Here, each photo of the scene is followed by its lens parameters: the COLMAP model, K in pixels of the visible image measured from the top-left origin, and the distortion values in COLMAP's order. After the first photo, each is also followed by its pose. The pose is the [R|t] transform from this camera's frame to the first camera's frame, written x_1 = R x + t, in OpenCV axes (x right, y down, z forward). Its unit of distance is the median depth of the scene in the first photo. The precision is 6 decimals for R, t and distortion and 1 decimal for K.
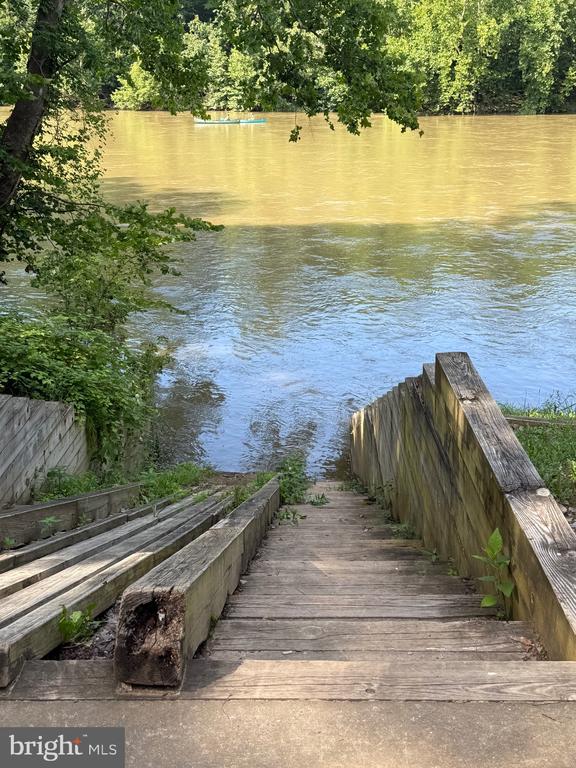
lens RADIAL K [[921.1, 0, 288.0], [0, 921.1, 384.0], [0, 0, 1]] dist [0.248197, -0.645935]
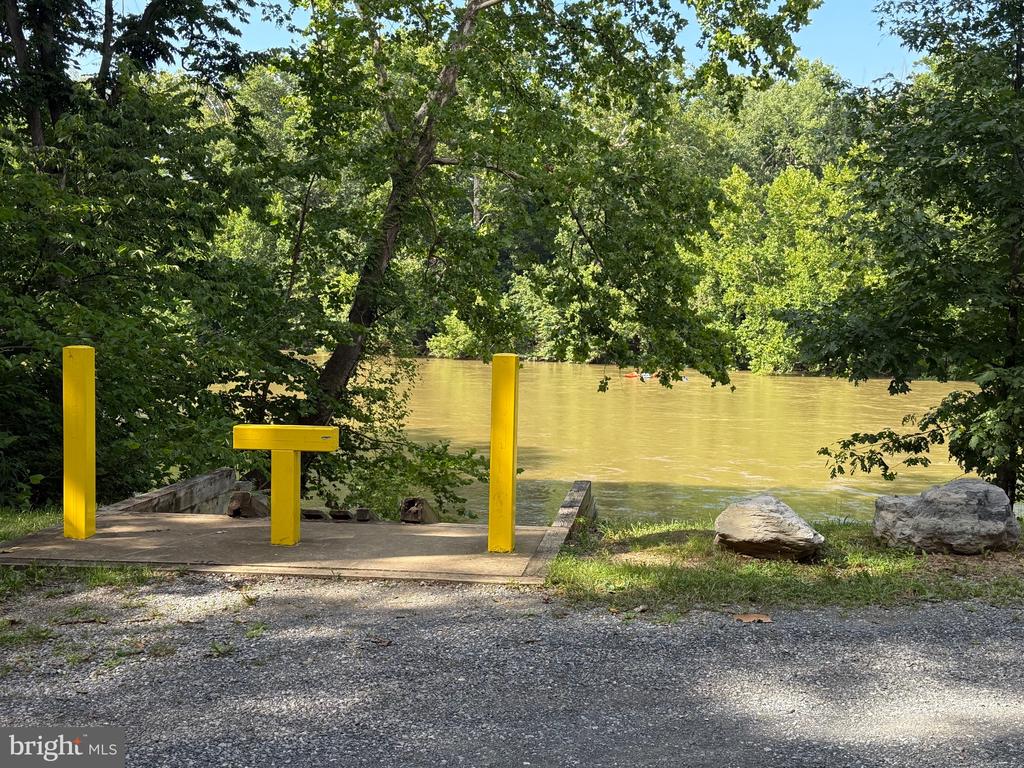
lens RADIAL K [[1228.2, 0, 512.0], [0, 1228.2, 384.0], [0, 0, 1]] dist [0.248197, -0.645935]
pose [[0.993546, 0.034066, -0.108195, 0.058485], [-0.061393, 0.963552, -0.260382, 0.086094], [0.095382, 0.265344, 0.959424, -0.288489]]
